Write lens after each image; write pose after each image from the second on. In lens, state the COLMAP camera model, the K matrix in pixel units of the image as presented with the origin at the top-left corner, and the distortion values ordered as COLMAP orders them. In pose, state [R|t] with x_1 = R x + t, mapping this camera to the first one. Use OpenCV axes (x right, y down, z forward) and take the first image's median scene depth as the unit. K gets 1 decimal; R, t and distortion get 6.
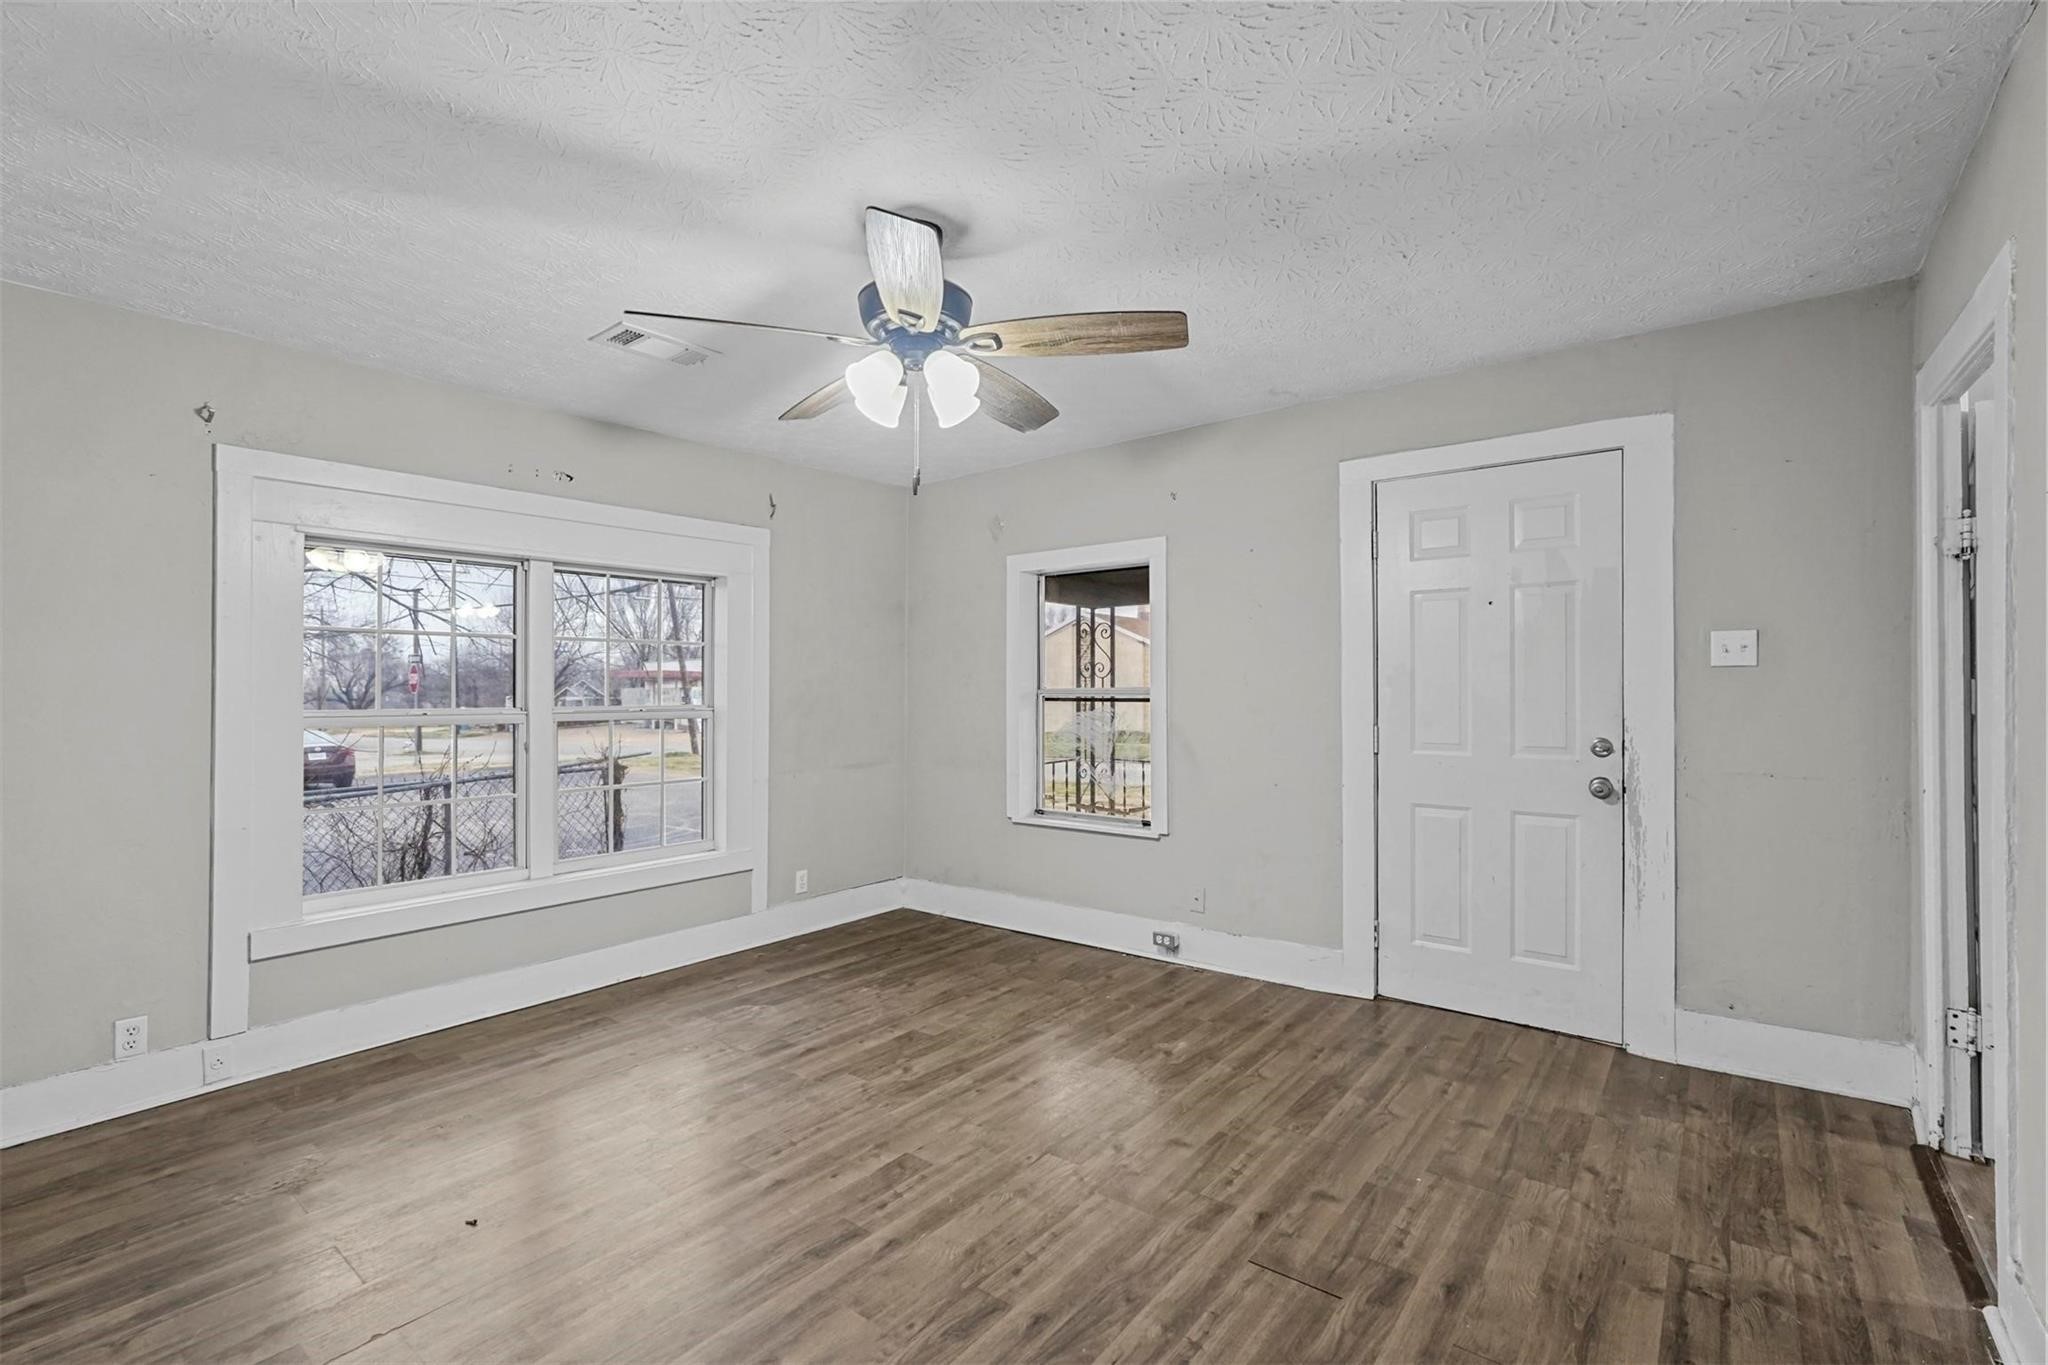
lens RADIAL K [[915.4, 0, 1024.8], [0, 915.4, 689.1], [0, 0, 1]] dist [-0.010671, 0.000618]
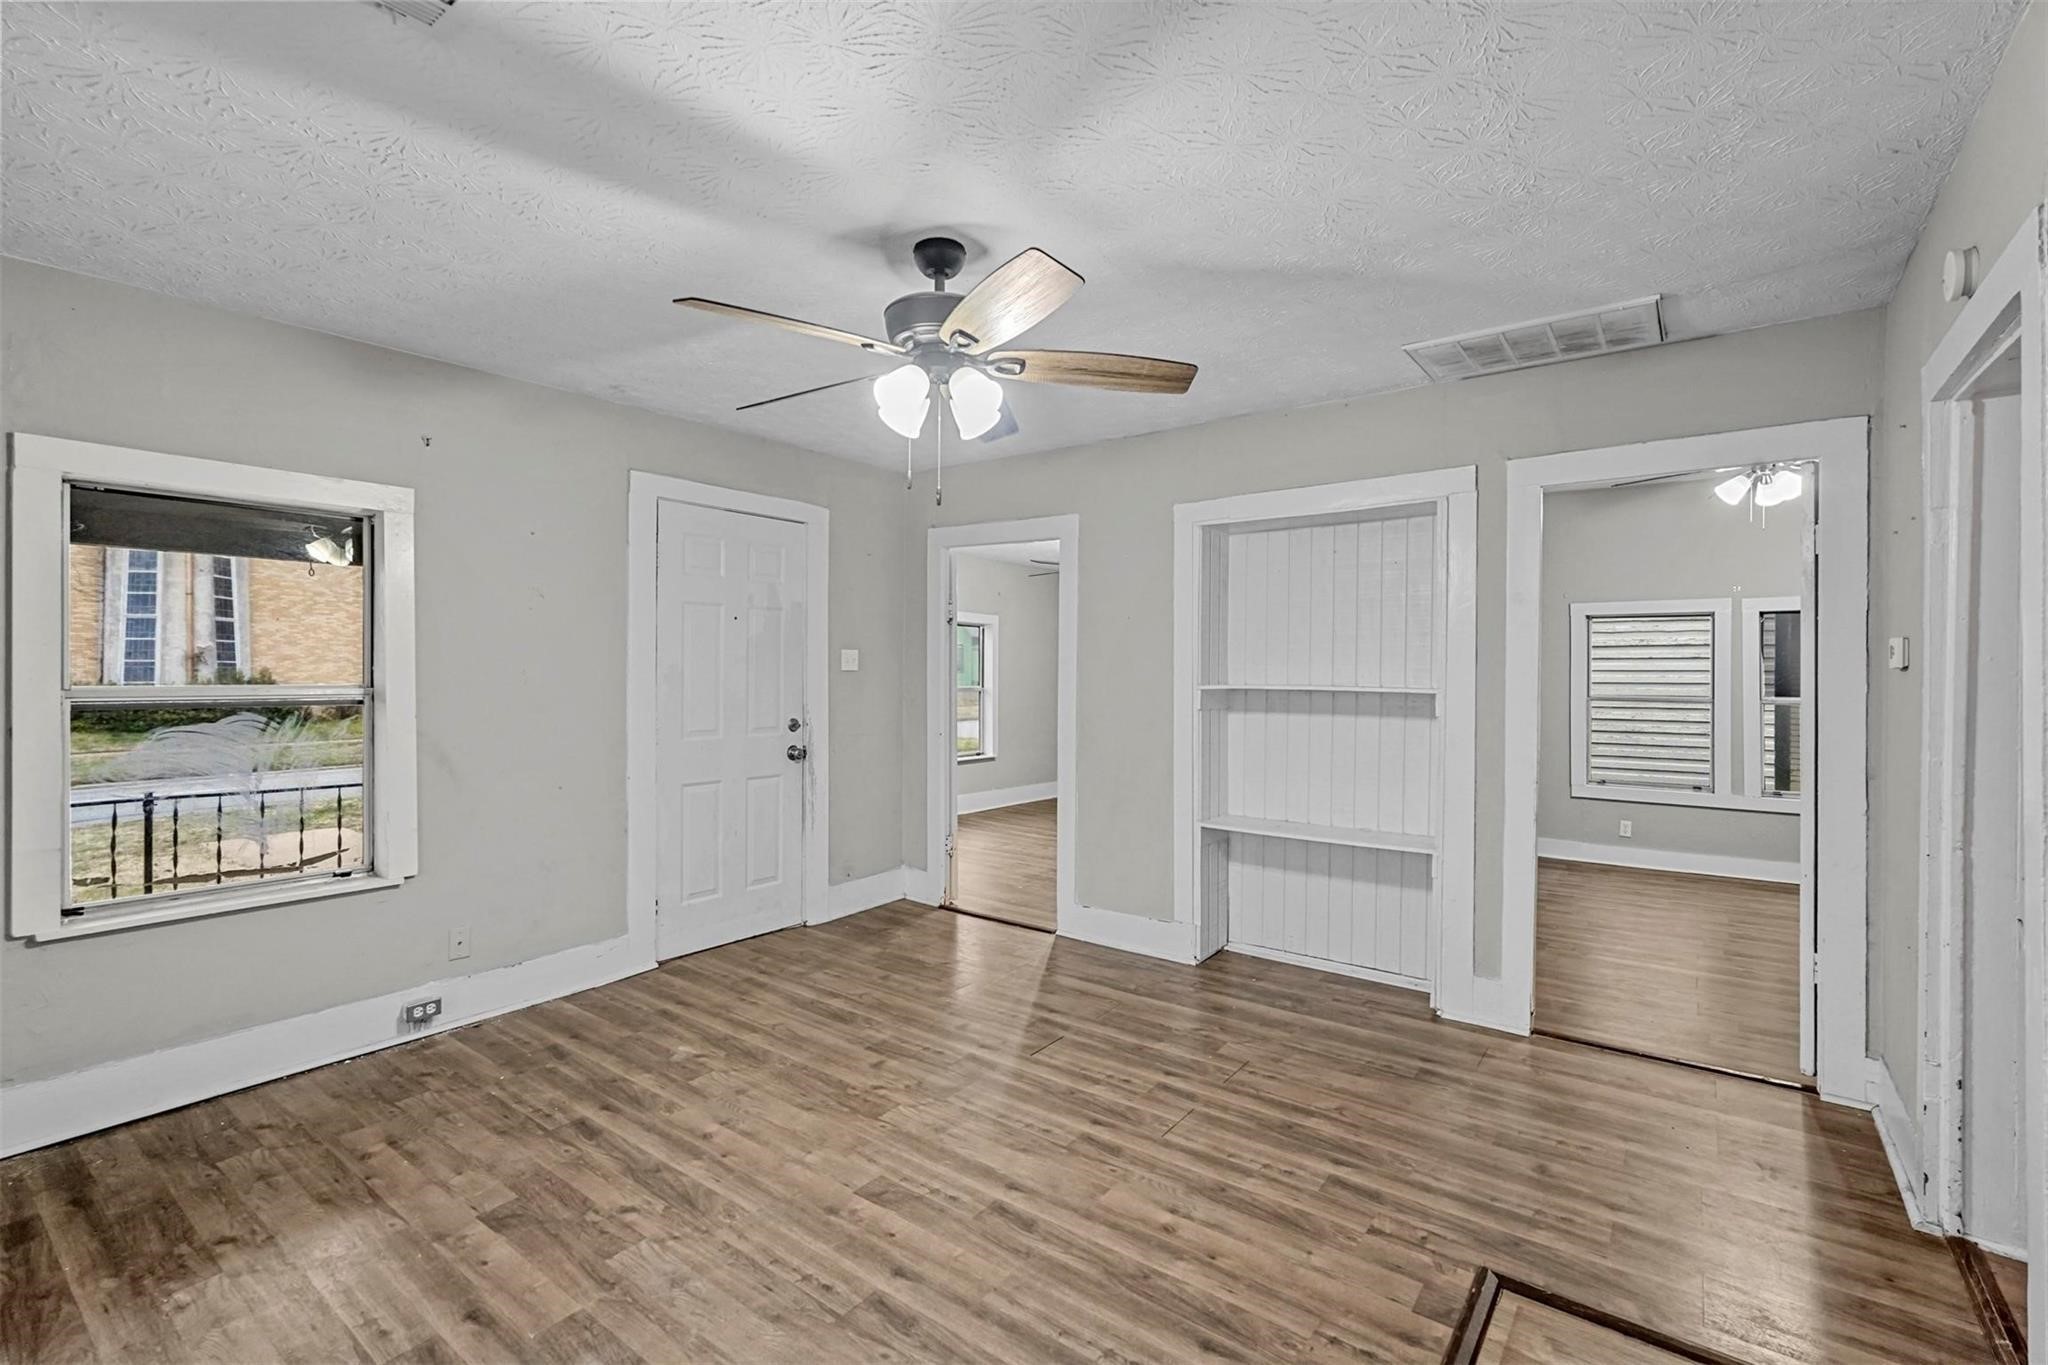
lens RADIAL K [[915.4, 0, 1024.8], [0, 915.4, 689.1], [0, 0, 1]] dist [-0.010671, 0.000618]
pose [[-0.034448, -0.015239, 0.999290, -0.816173], [-0.003356, 0.999880, 0.015133, -0.016240], [-0.999401, -0.002832, -0.034495, 0.661650]]
